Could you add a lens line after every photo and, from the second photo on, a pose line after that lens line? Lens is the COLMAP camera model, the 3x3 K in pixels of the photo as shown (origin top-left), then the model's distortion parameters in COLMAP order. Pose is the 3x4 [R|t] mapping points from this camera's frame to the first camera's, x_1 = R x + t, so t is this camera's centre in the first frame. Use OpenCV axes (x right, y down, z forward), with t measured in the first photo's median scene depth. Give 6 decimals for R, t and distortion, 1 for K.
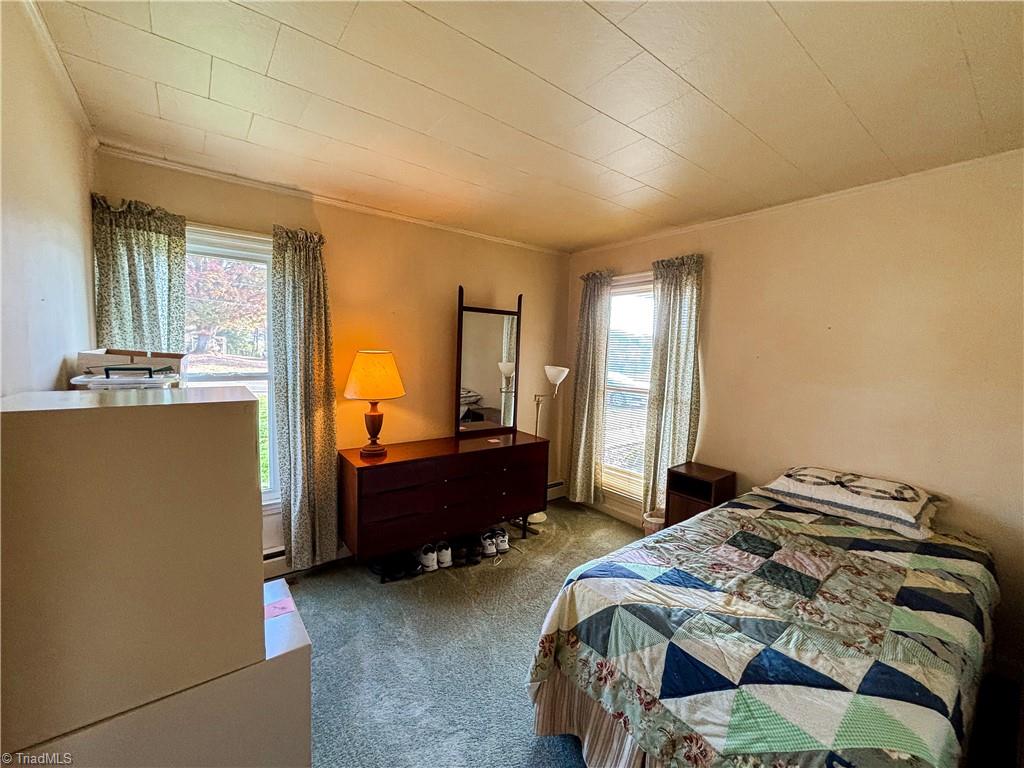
lens RADIAL K [[413.3, 0, 508.9], [0, 413.3, 385.8], [0, 0, 1]] dist [-0.008956, -0.000390]
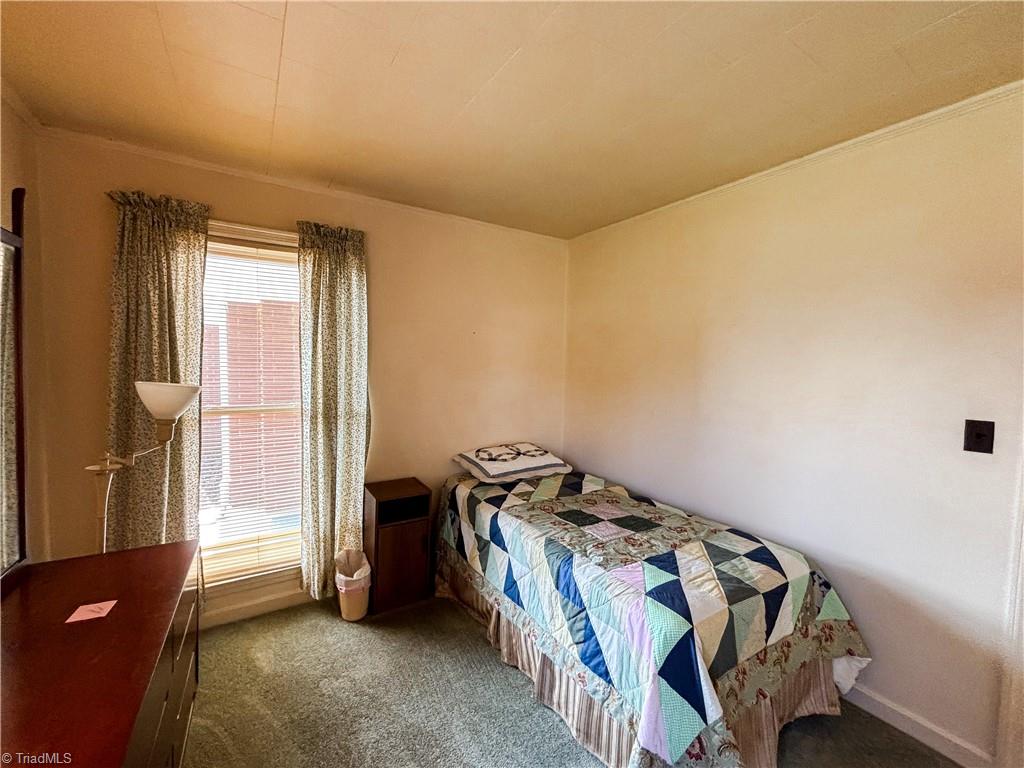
lens RADIAL K [[413.3, 0, 510.6], [0, 413.3, 381.4], [0, 0, 1]] dist [-0.008956, -0.000390]
pose [[0.102197, -0.085916, 0.991047, -0.506744], [0.064985, 0.994712, 0.079532, -0.101374], [-0.992639, 0.056275, 0.107240, 0.919941]]
